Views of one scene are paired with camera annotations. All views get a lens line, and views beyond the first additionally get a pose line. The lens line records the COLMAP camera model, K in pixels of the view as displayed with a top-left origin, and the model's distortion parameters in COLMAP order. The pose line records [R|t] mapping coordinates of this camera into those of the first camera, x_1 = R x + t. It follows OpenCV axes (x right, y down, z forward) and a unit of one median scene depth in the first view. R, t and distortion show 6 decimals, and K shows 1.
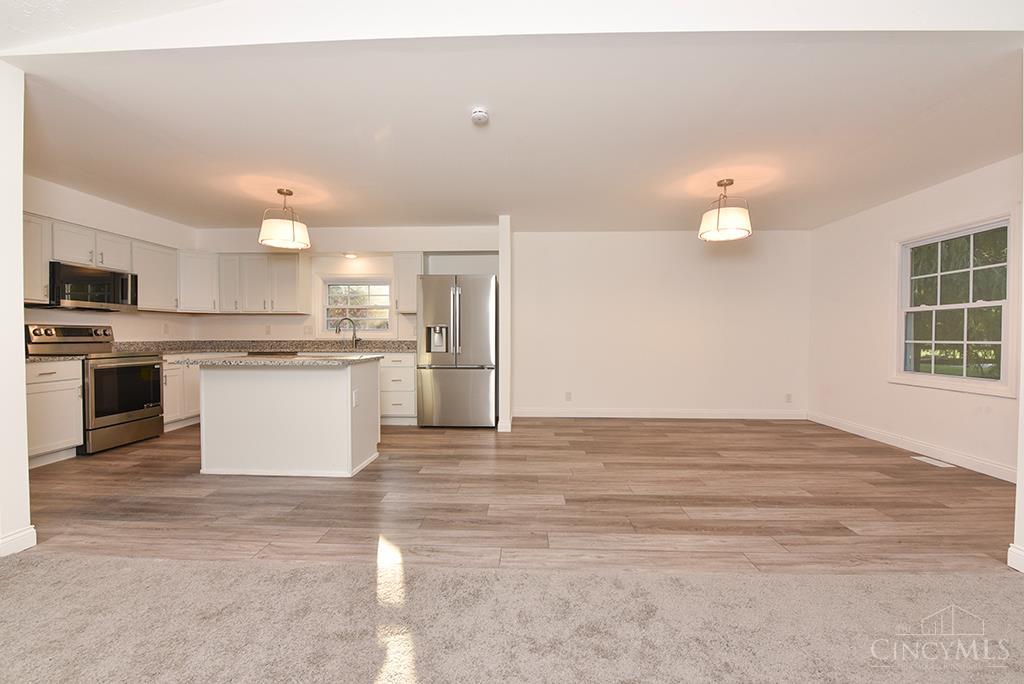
lens RADIAL K [[401.8, 0, 512.0], [0, 401.8, 342.0], [0, 0, 1]] dist [-0.020993, -0.000143]
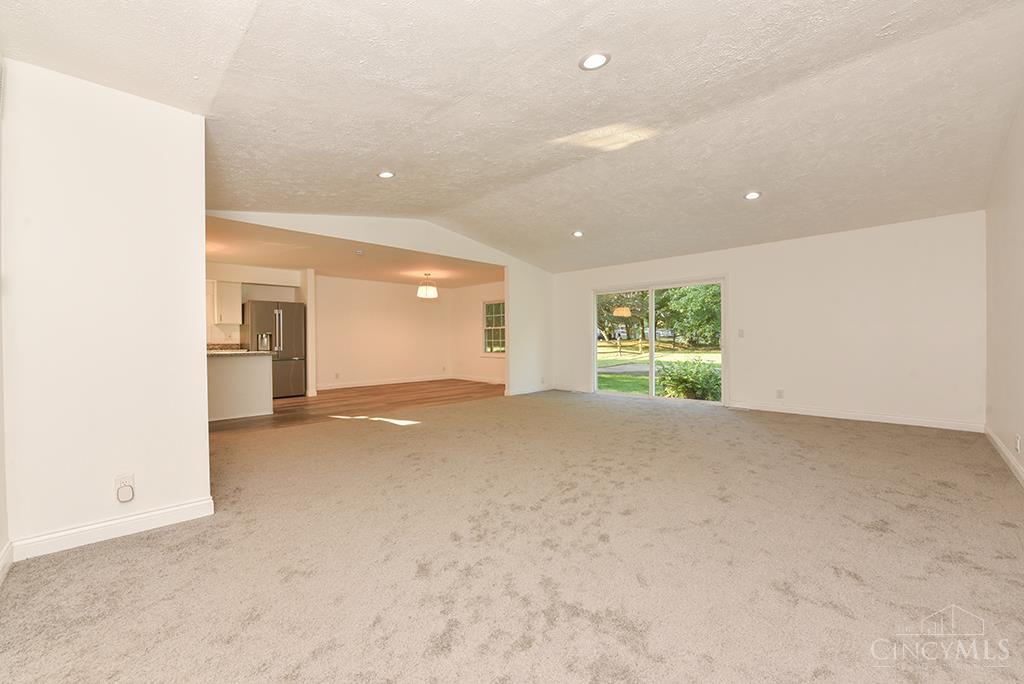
lens RADIAL K [[420.3, 0, 506.3], [0, 420.3, 341.1], [0, 0, 1]] dist [-0.000391, -0.000036]
pose [[0.685170, -0.009228, 0.728324, -0.830259], [0.018988, 0.999806, -0.005195, 0.017189], [-0.728135, 0.017389, 0.685213, -0.904343]]
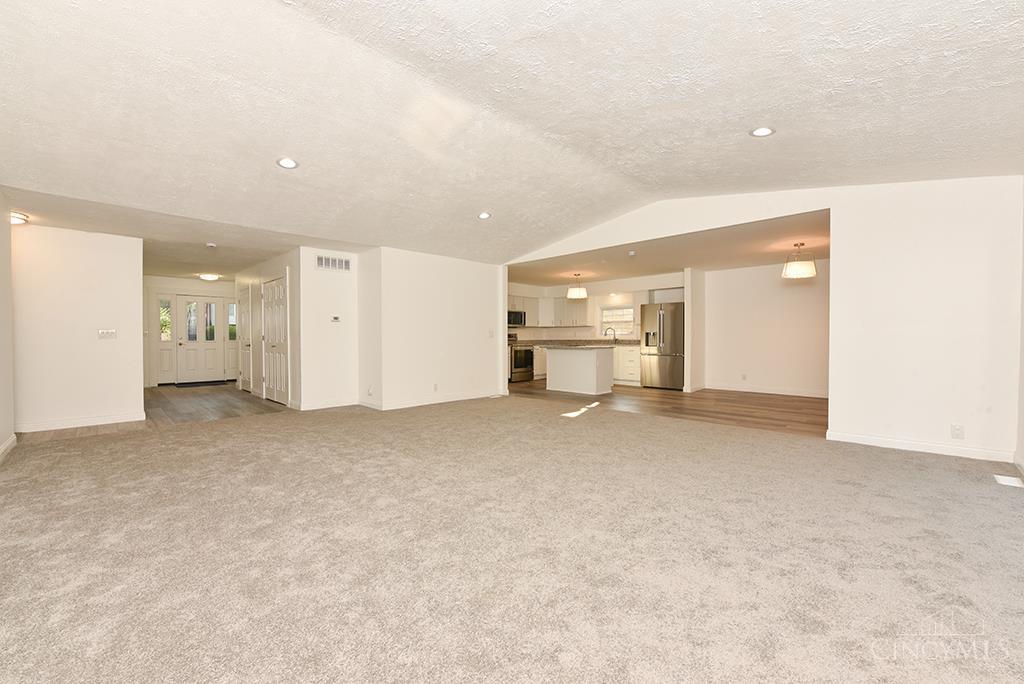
lens RADIAL K [[420.3, 0, 506.3], [0, 420.3, 341.1], [0, 0, 1]] dist [-0.000391, -0.000036]
pose [[0.721066, 0.003074, -0.692860, 0.743302], [-0.007359, 0.999968, -0.003222, 0.015052], [0.692827, 0.007422, 0.721065, -0.932371]]
